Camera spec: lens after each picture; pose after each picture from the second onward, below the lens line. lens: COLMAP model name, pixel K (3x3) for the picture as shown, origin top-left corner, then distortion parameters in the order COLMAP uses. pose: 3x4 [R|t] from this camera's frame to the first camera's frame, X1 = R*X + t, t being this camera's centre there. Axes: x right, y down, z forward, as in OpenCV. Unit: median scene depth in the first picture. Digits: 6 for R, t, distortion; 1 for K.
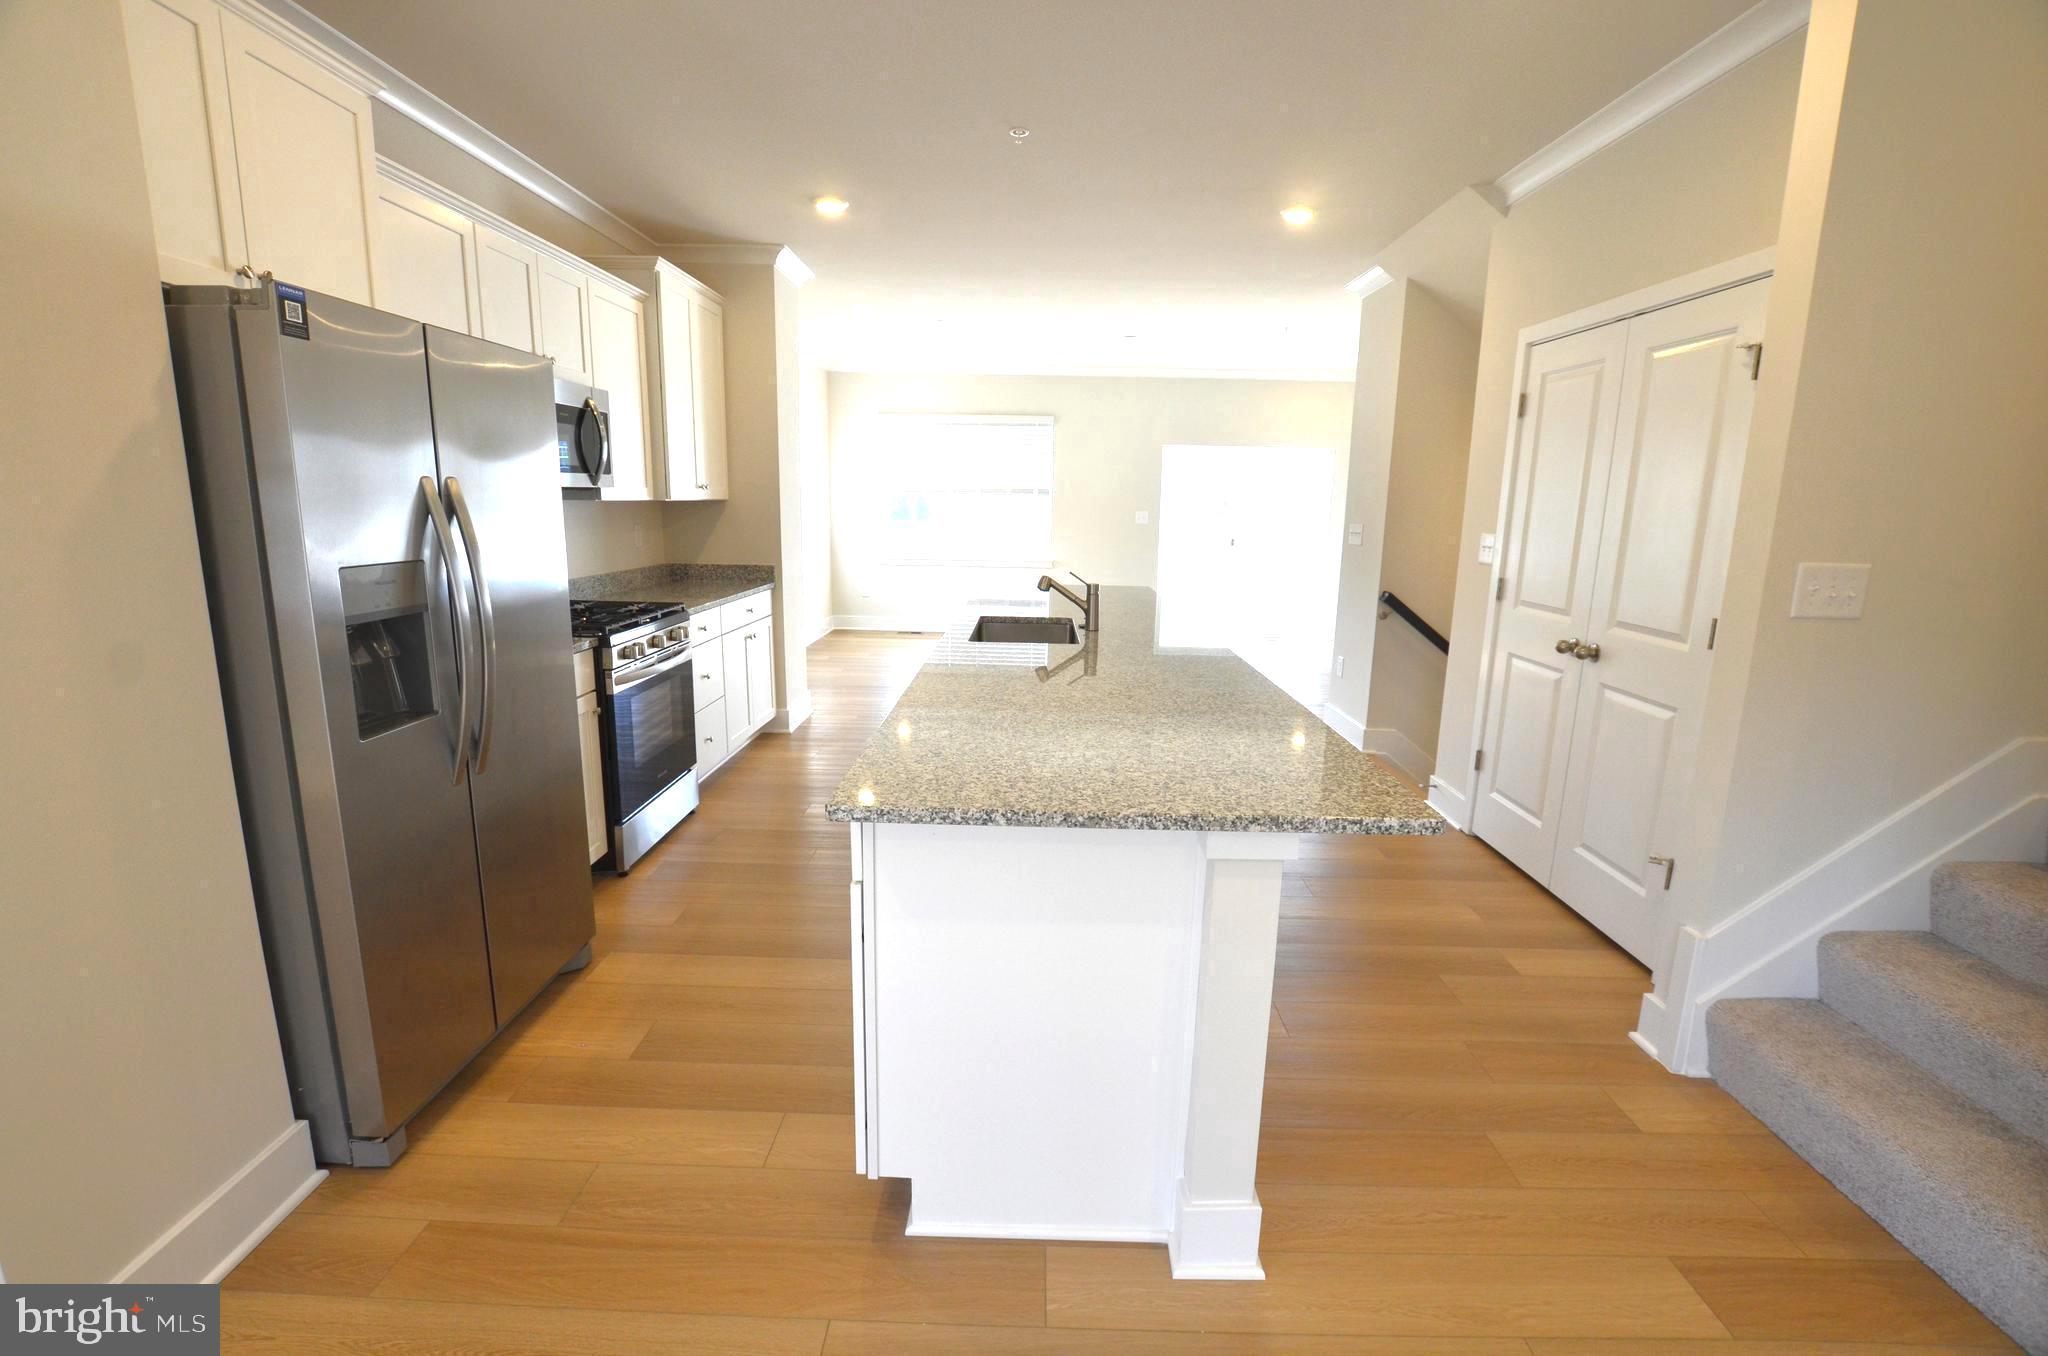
lens RADIAL K [[896.3, 0, 1024.0], [0, 896.3, 678.0], [0, 0, 1]] dist [-0.035123, 0.005842]
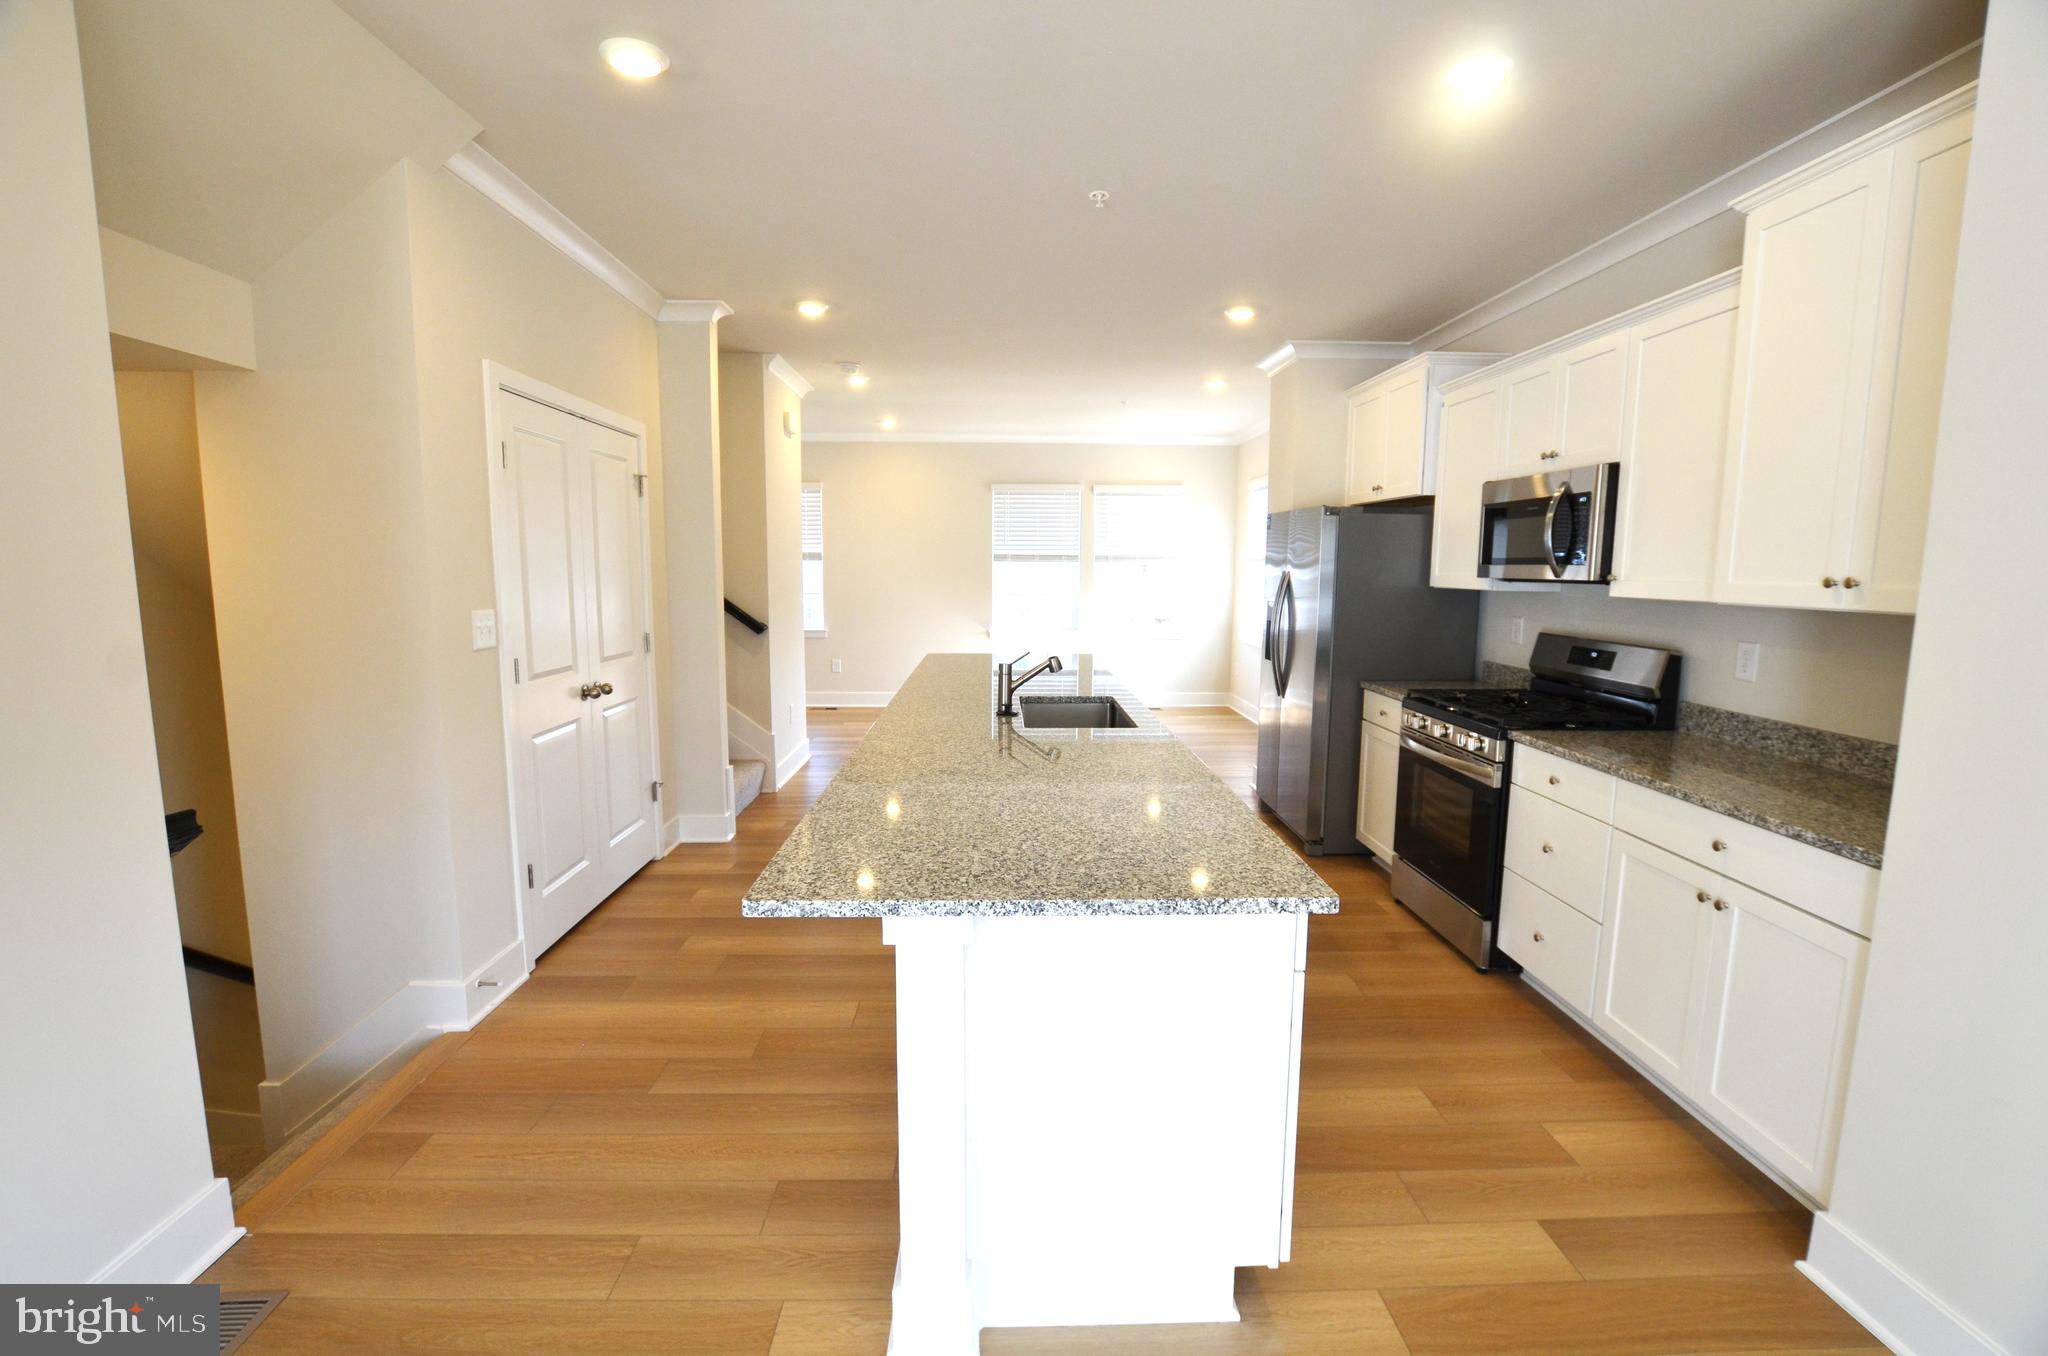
lens RADIAL K [[896.3, 0, 1024.0], [0, 896.3, 678.0], [0, 0, 1]] dist [-0.035123, 0.005842]
pose [[-0.997568, -0.019385, -0.066956, 0.126396], [-0.039544, 0.948409, 0.314574, -0.404293], [0.057403, 0.316456, -0.946869, 1.963495]]
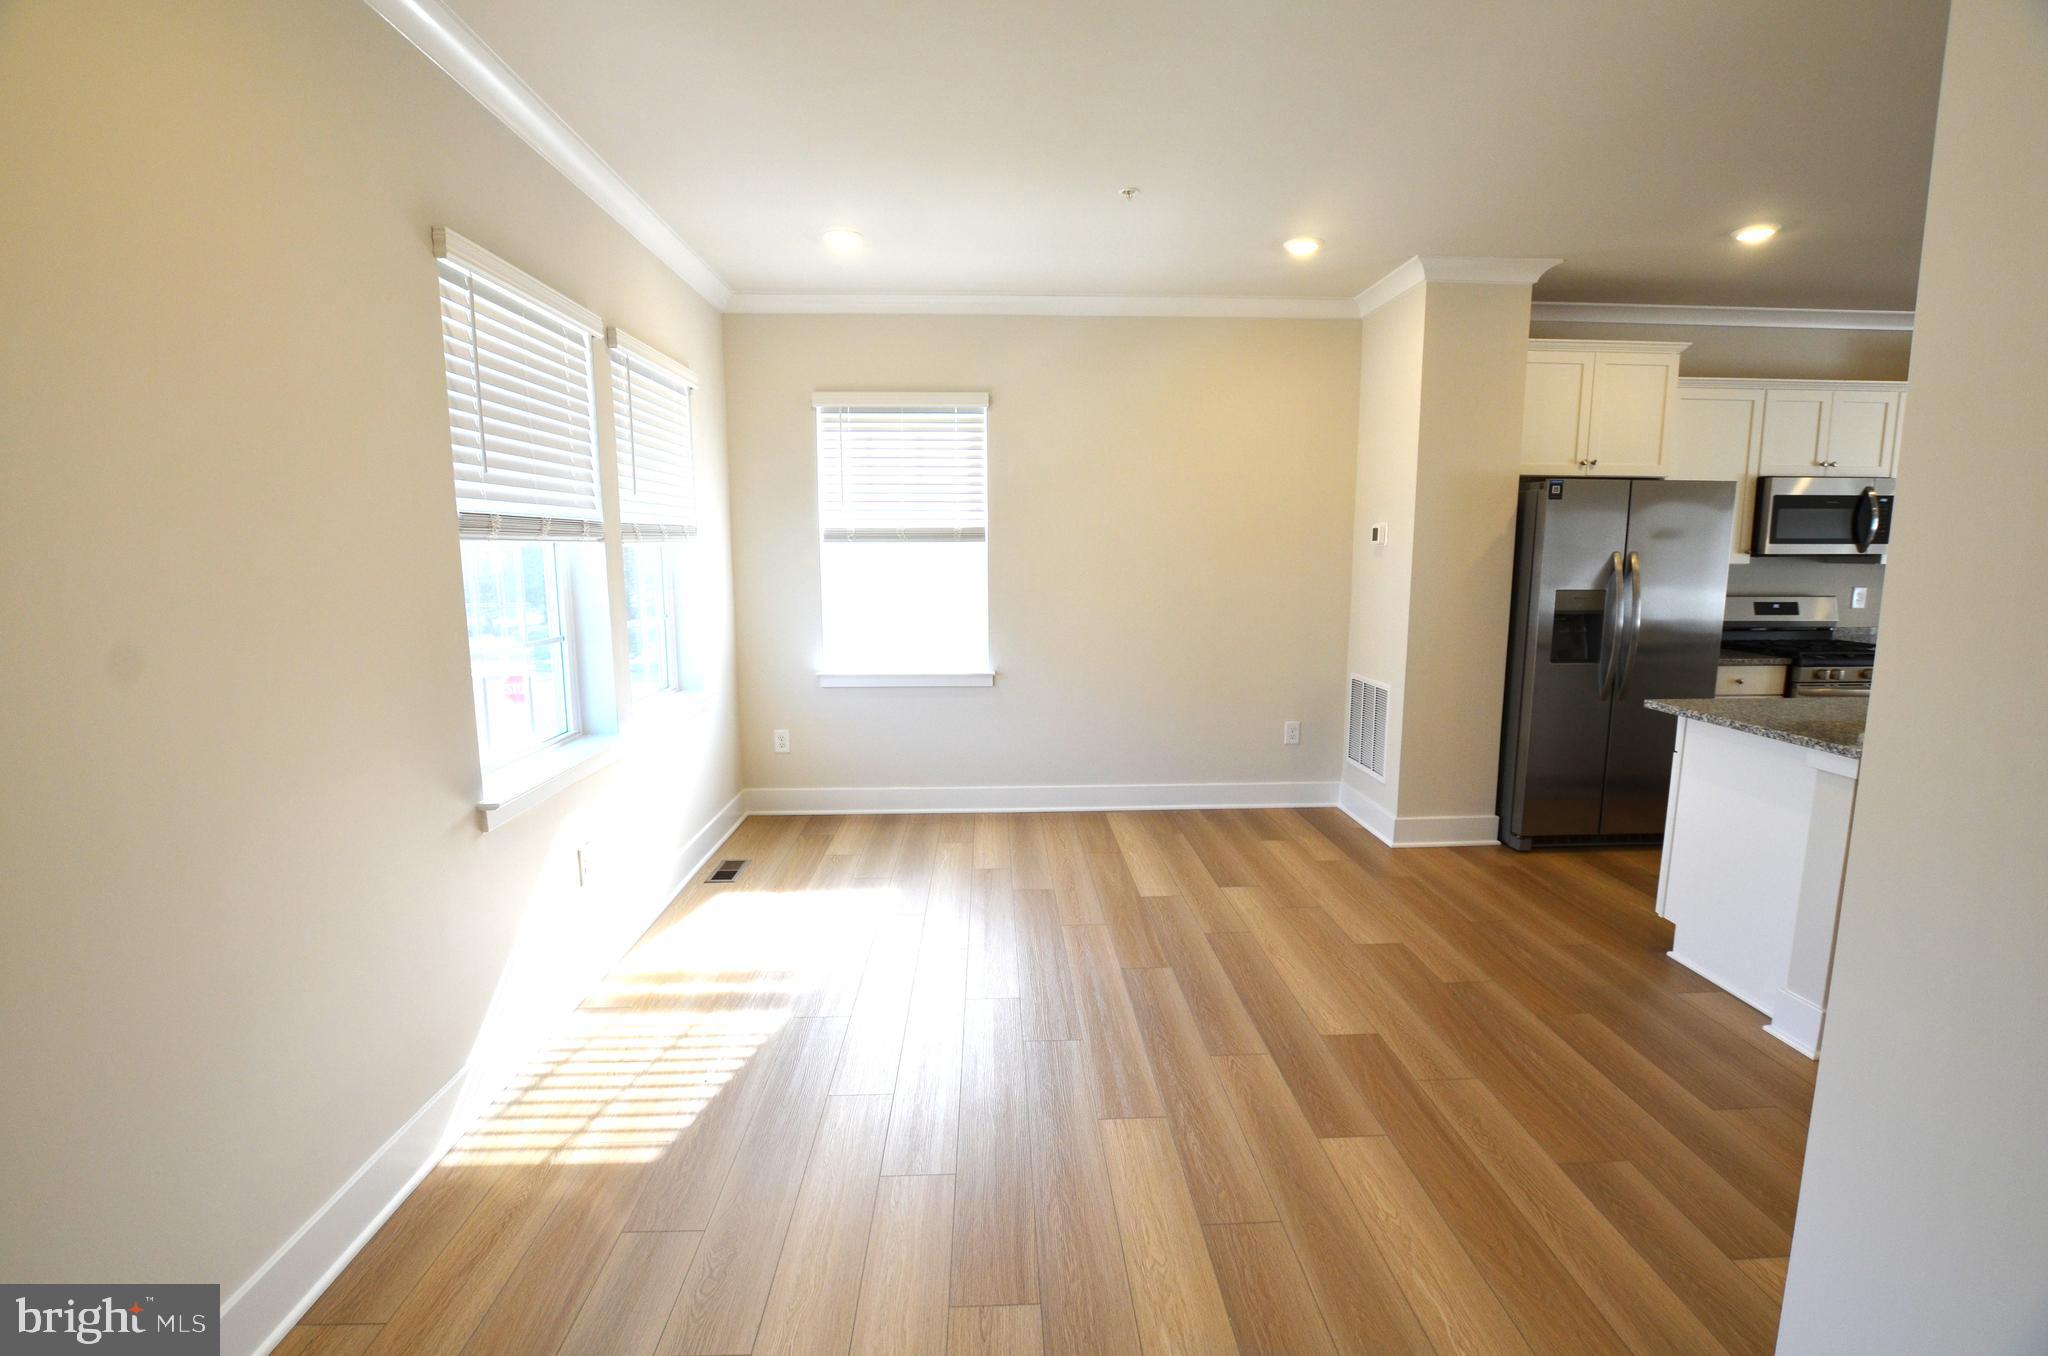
lens RADIAL K [[896.3, 0, 1024.0], [0, 896.3, 678.0], [0, 0, 1]] dist [-0.035123, 0.005842]
pose [[0.056222, 0.122839, -0.990833, 0.782656], [-0.191383, 0.975325, 0.110057, 0.061057], [0.979904, 0.183441, 0.078344, -0.288923]]
